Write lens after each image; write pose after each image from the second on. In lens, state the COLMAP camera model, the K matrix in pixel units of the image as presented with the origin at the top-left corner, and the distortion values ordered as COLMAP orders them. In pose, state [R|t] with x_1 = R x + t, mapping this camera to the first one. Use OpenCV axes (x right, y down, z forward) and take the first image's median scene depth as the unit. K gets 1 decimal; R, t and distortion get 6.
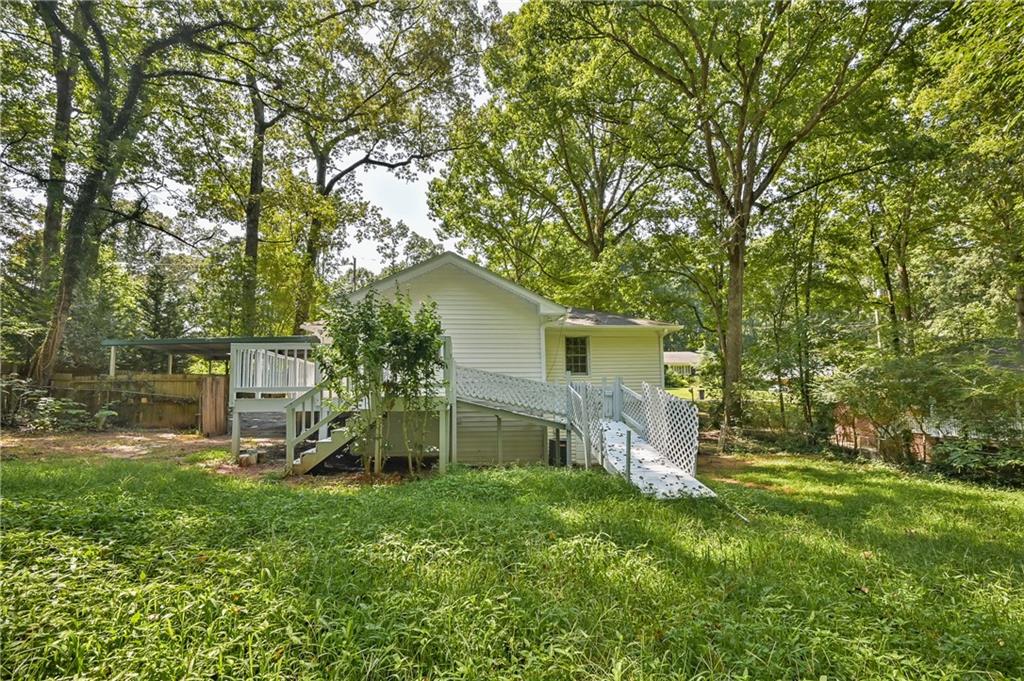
lens RADIAL K [[464.3, 0, 503.6], [0, 464.3, 347.3], [0, 0, 1]] dist [0.000673, 0.000292]
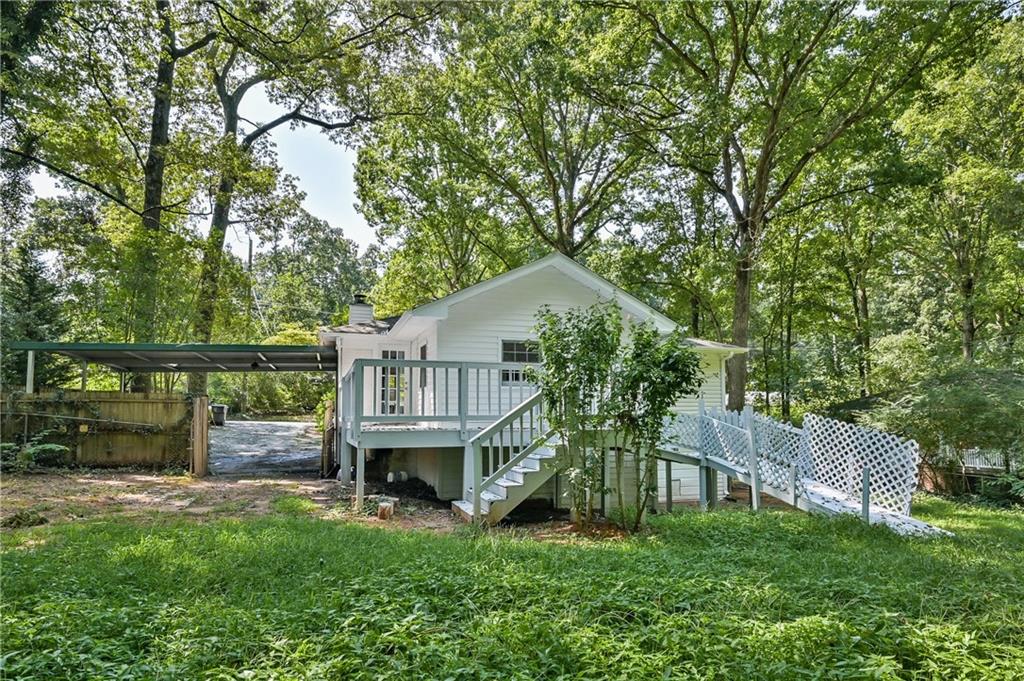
lens RADIAL K [[560.3, 0, 503.7], [0, 560.3, 369.4], [0, 0, 1]] dist [0.002533, -0.002139]
pose [[0.977565, 0.025637, 0.209067, -0.138726], [-0.028480, 0.999538, 0.010599, -0.001500], [-0.208699, -0.016315, 0.977844, 0.012991]]
